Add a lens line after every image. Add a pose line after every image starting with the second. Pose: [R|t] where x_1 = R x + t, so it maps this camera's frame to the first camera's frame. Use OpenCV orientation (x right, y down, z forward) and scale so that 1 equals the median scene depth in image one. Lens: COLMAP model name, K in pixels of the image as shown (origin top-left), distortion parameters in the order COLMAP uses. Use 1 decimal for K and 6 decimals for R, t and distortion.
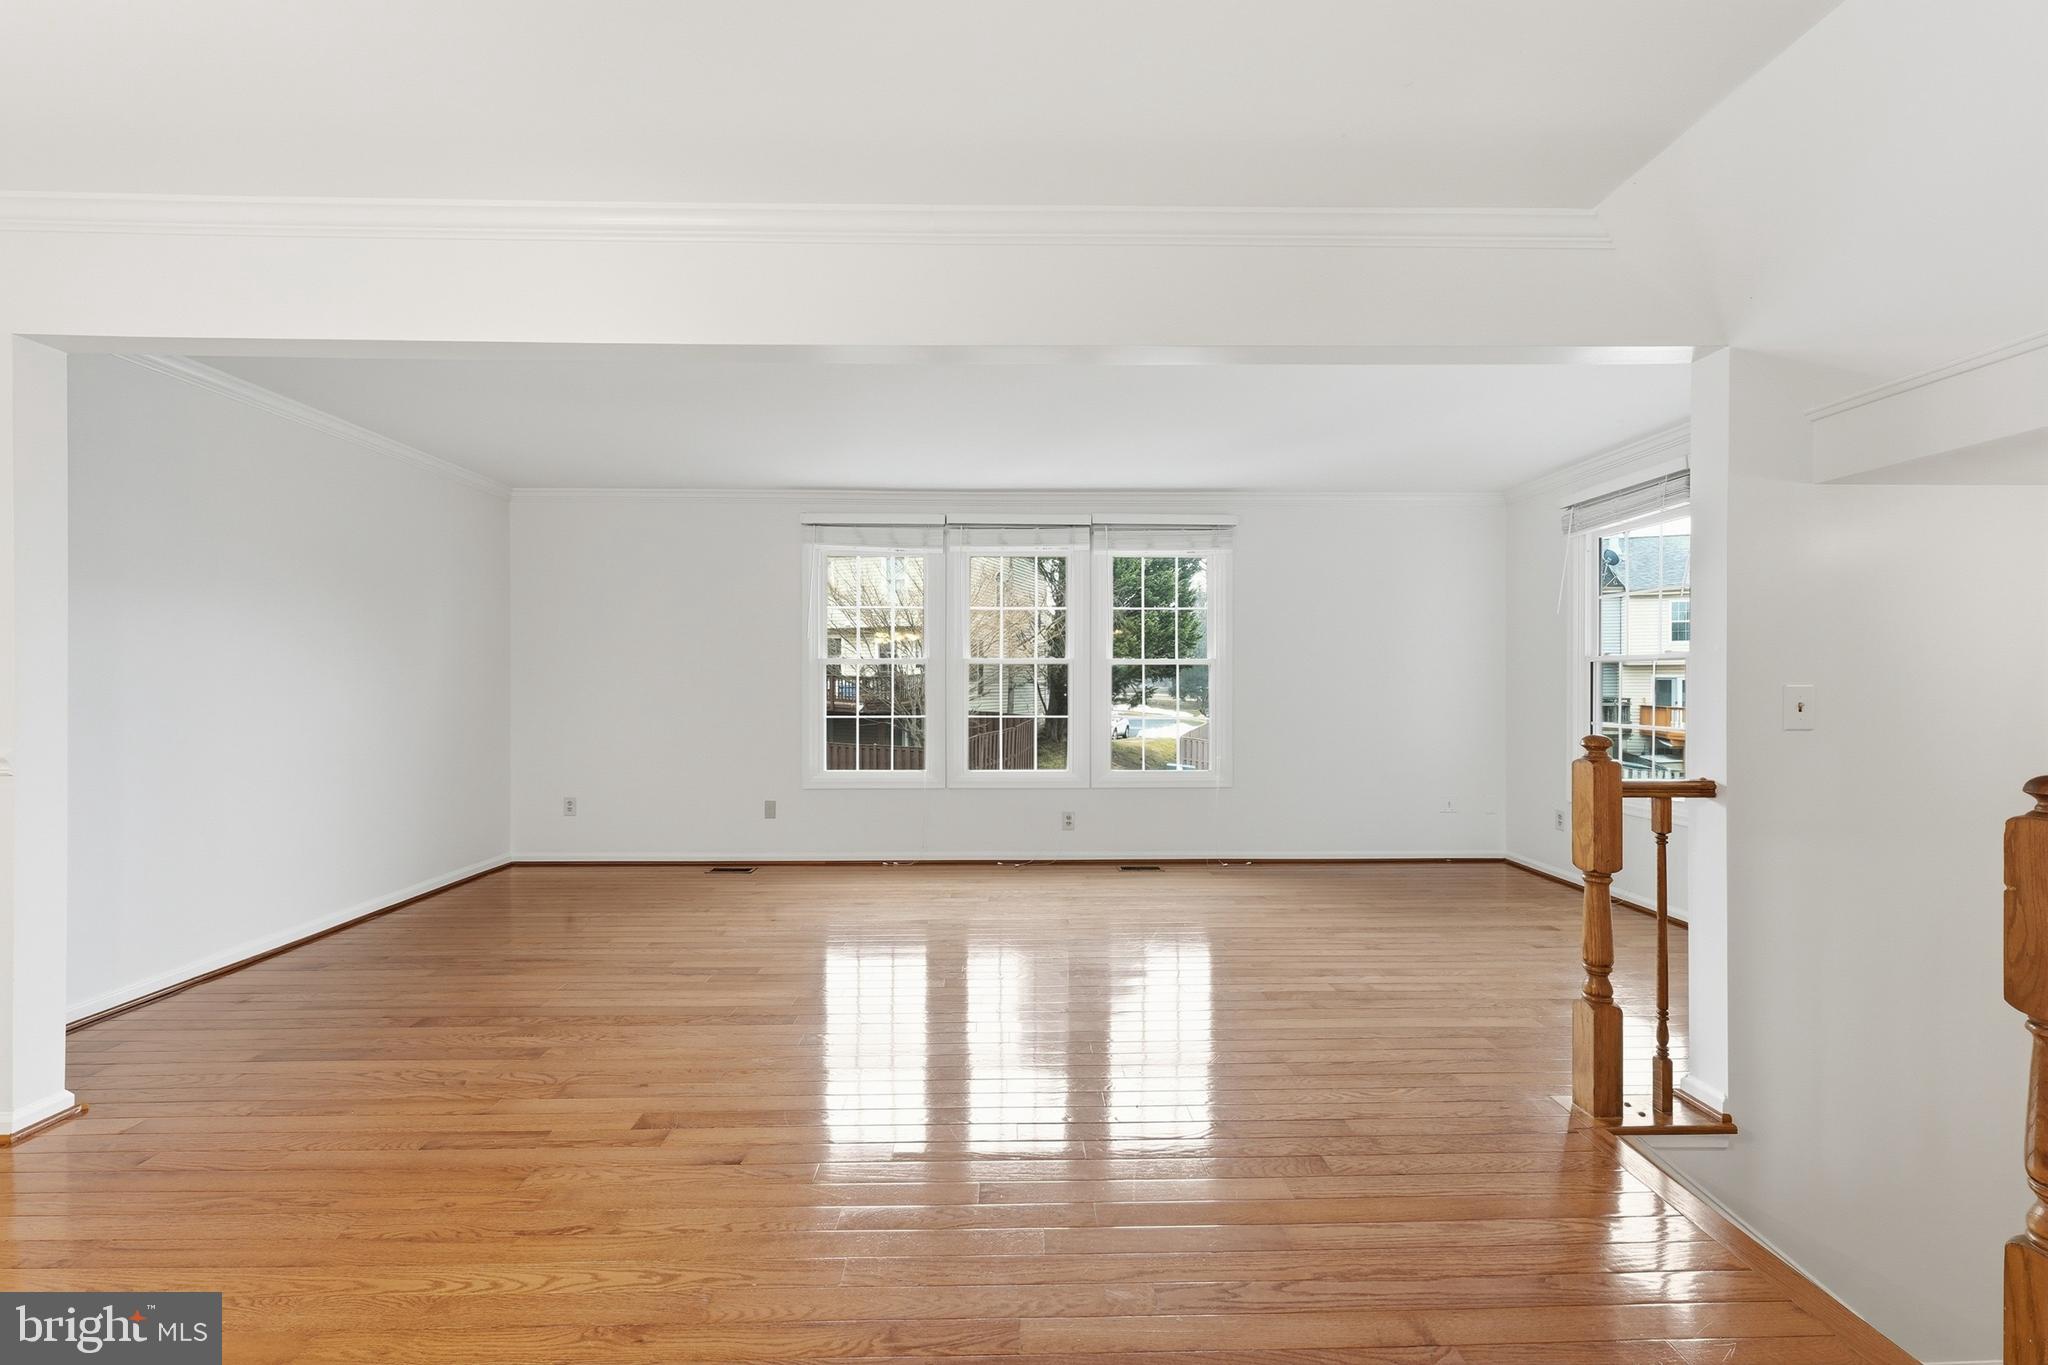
lens RADIAL K [[814.2, 0, 1019.5], [0, 814.2, 683.7], [0, 0, 1]] dist [-0.001797, -0.000289]
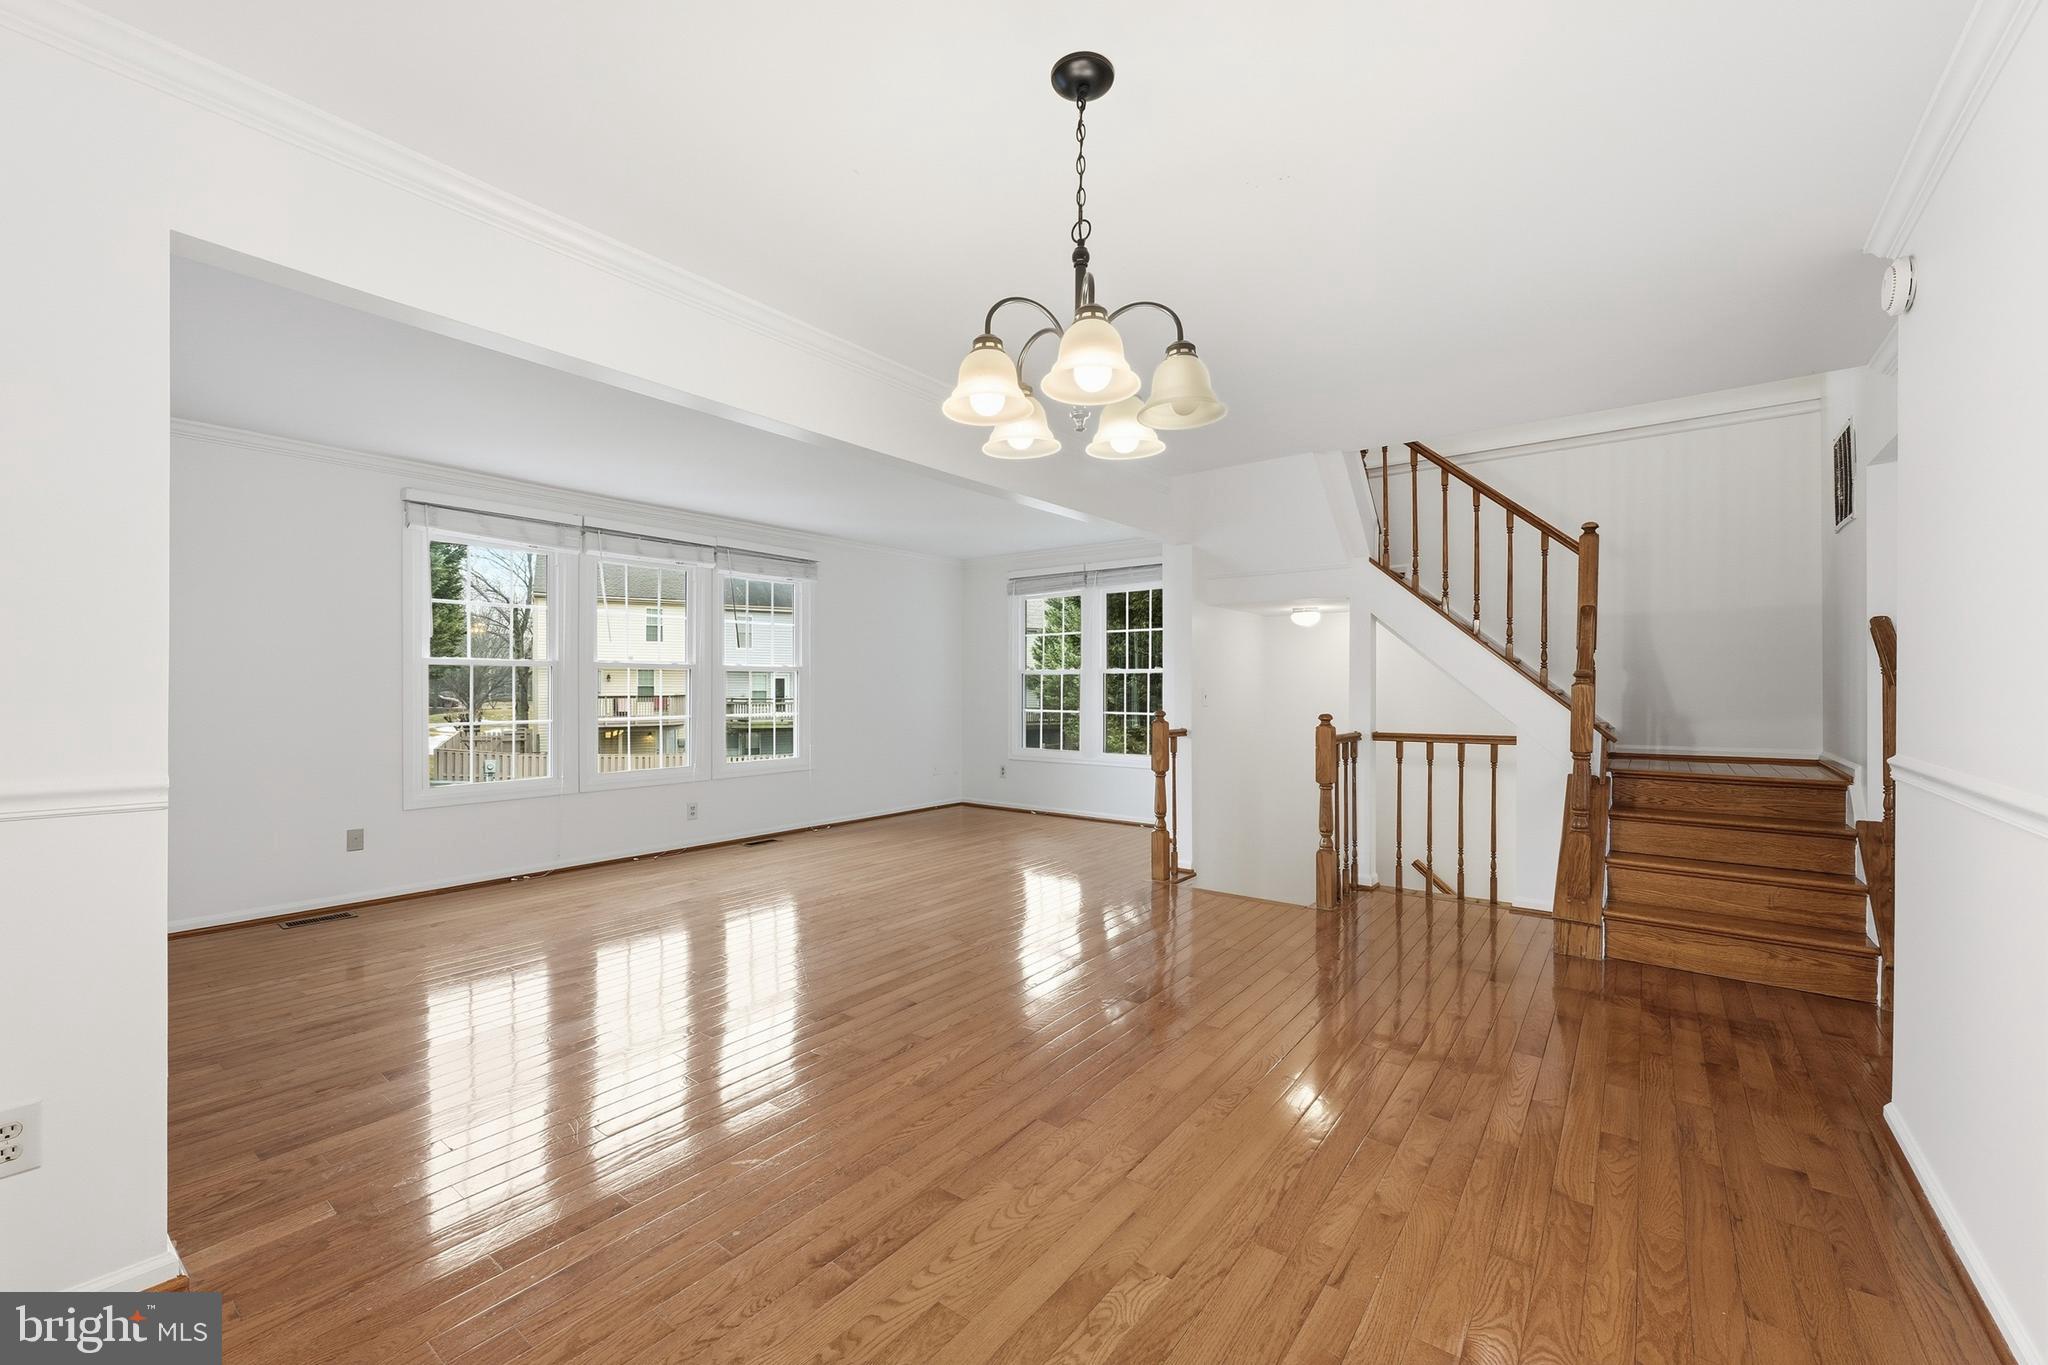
lens RADIAL K [[821.0, 0, 1019.0], [0, 821.0, 685.6], [0, 0, 1]] dist [-0.001965, -0.000506]
pose [[0.626896, 0.000534, 0.779103, -0.535028], [0.000644, 0.999999, -0.001203, -0.000133], [-0.779103, 0.001257, 0.626895, -0.041037]]
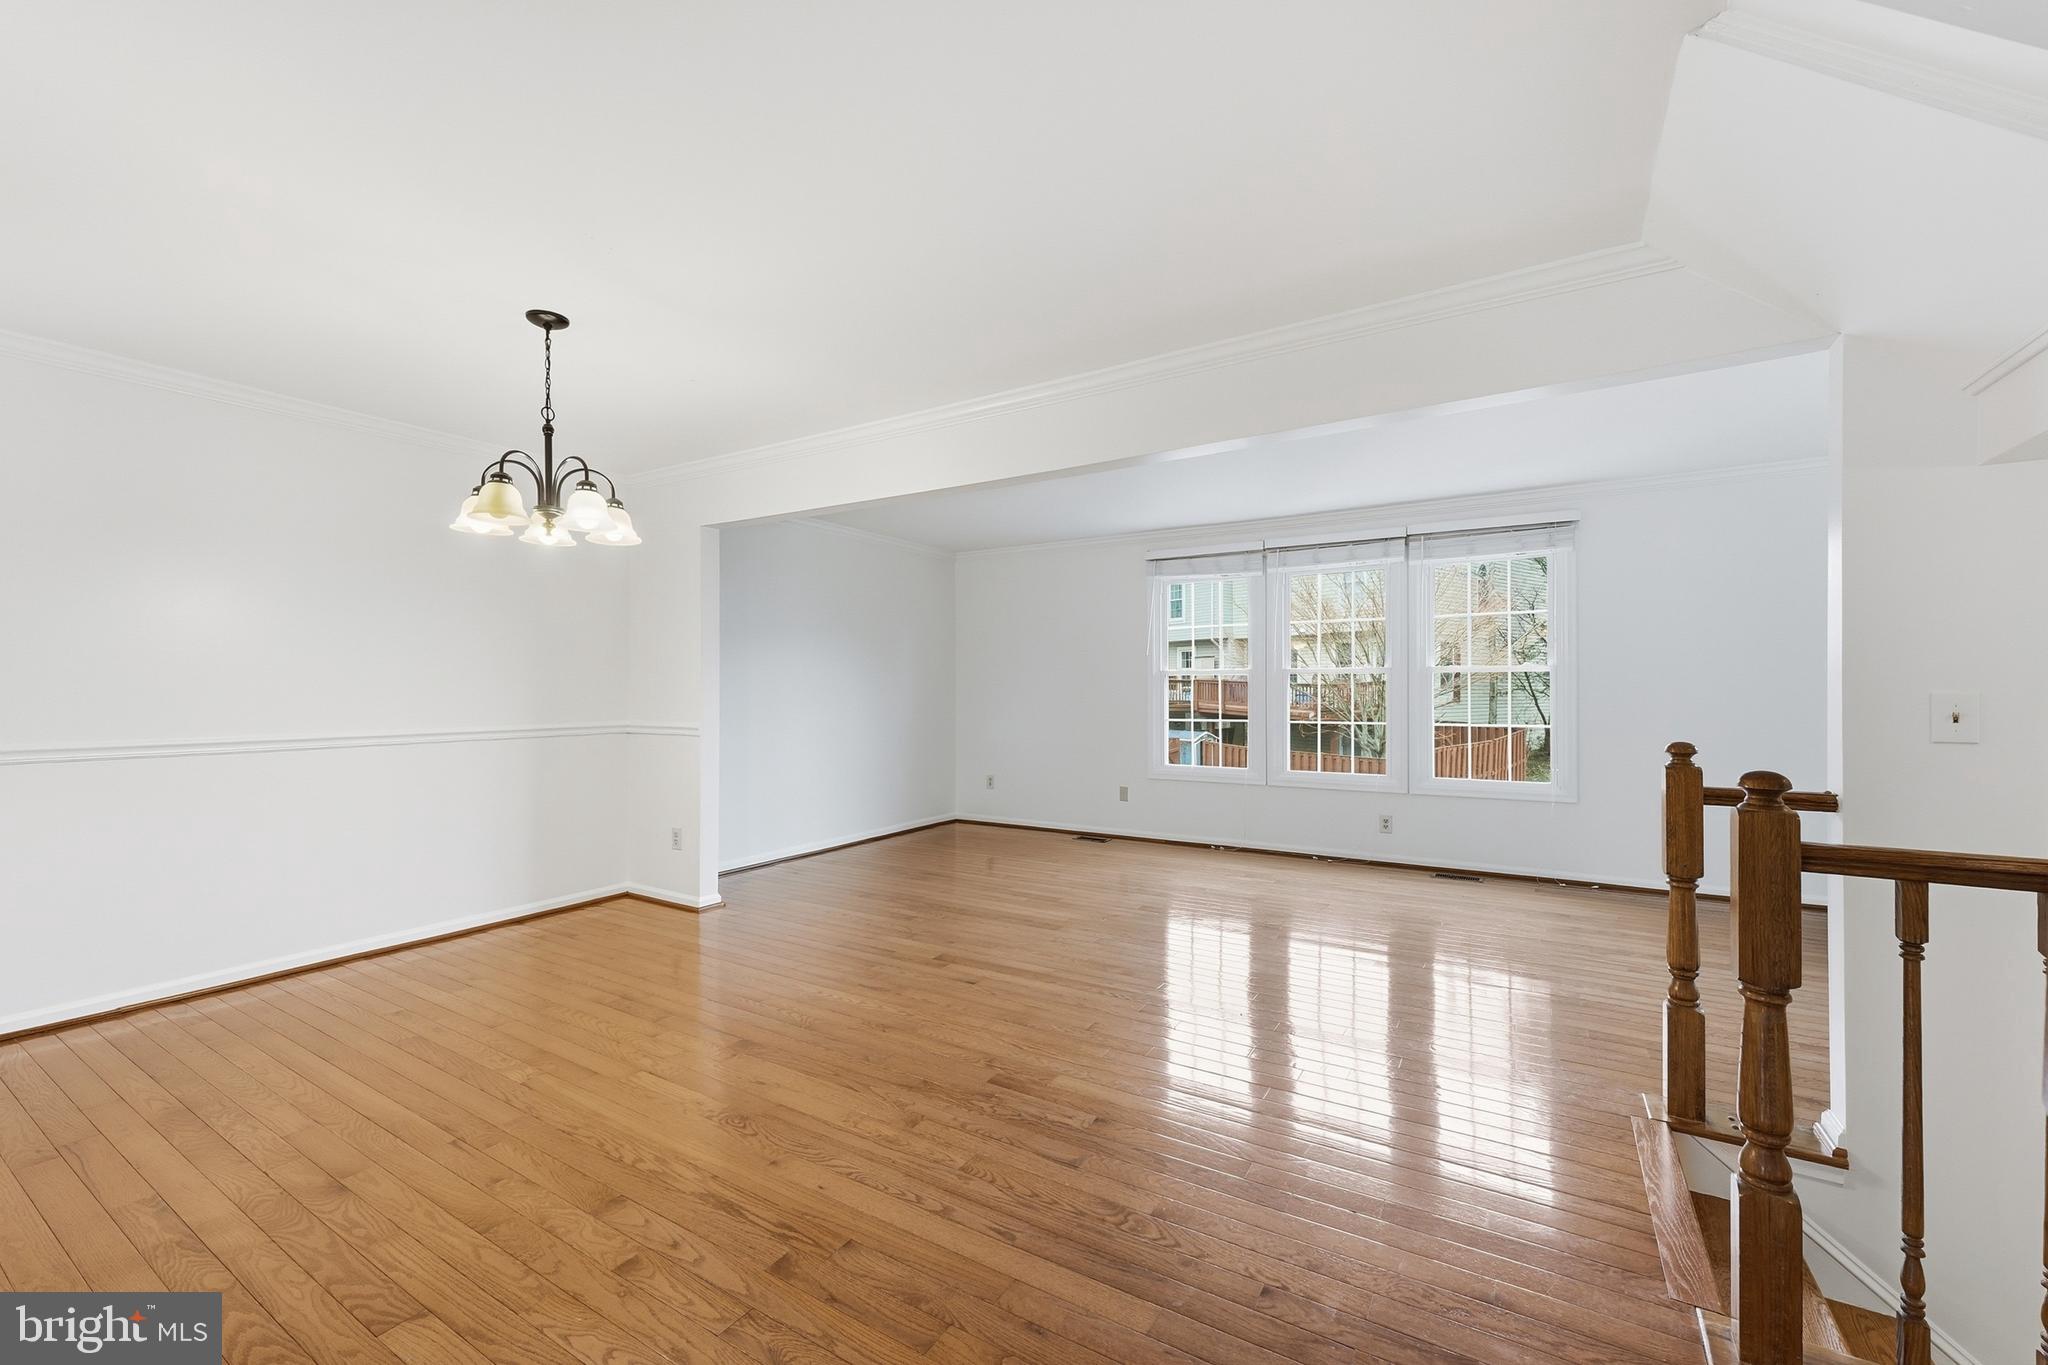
lens RADIAL K [[821.0, 0, 1019.0], [0, 821.0, 685.6], [0, 0, 1]] dist [-0.001965, -0.000506]
pose [[0.837640, -0.005753, -0.546192, 0.243448], [0.002054, 0.999971, -0.007383, -0.000519], [0.546219, 0.005063, 0.837627, -0.130367]]
